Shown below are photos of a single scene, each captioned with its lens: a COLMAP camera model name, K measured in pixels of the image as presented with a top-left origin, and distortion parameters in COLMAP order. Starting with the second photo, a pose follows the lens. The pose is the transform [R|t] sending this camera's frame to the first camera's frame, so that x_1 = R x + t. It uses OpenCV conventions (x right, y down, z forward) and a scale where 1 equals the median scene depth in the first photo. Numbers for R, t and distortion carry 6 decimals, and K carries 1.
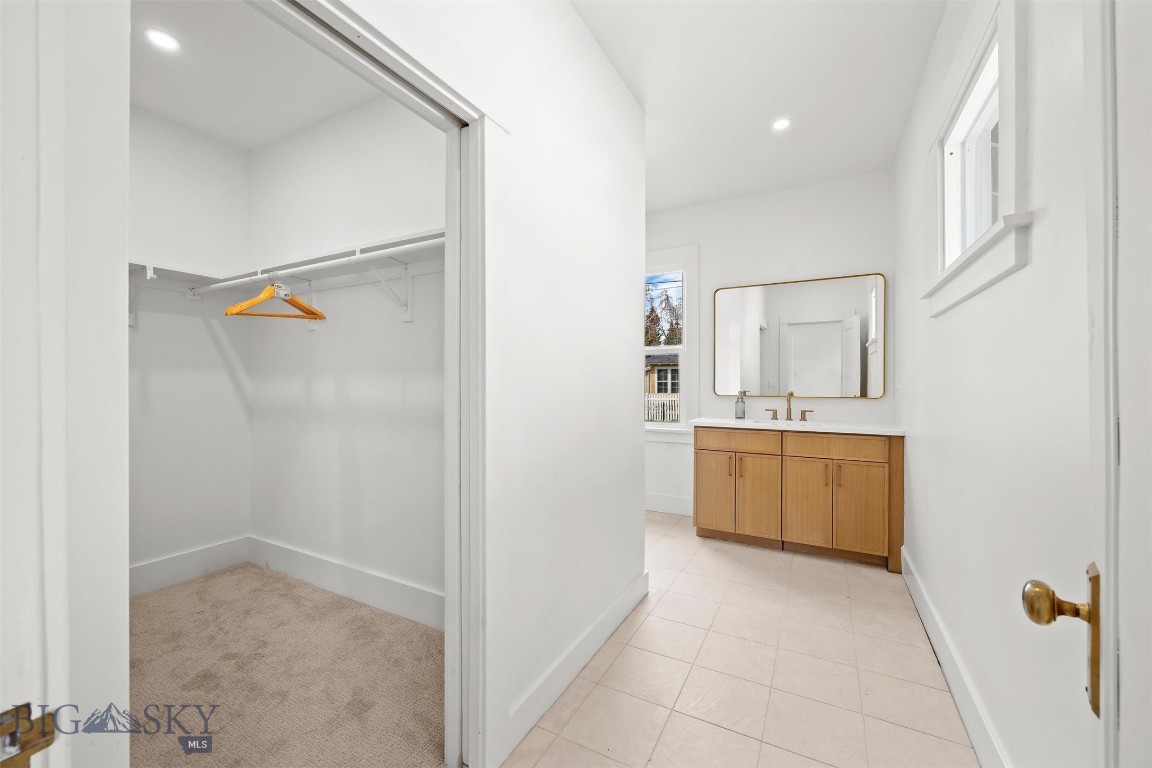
lens RADIAL K [[456.5, 0, 576.0], [0, 456.5, 384.0], [0, 0, 1]] dist [-0.000798, -0.000133]
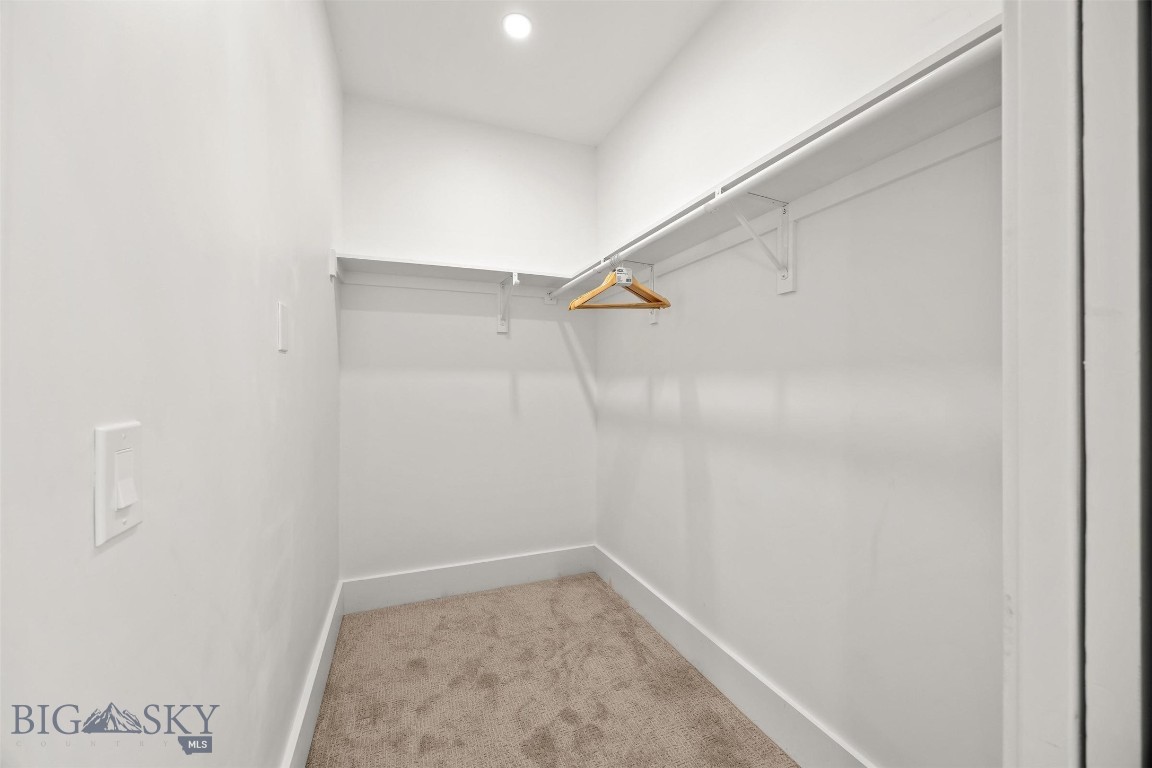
lens RADIAL K [[456.5, 0, 576.0], [0, 456.5, 384.0], [0, 0, 1]] dist [-0.000798, -0.000133]
pose [[0.776273, -0.000962, -0.630397, -0.185799], [-0.001570, 0.999993, -0.003459, -0.004218], [0.630395, 0.003675, 0.776266, 0.297681]]
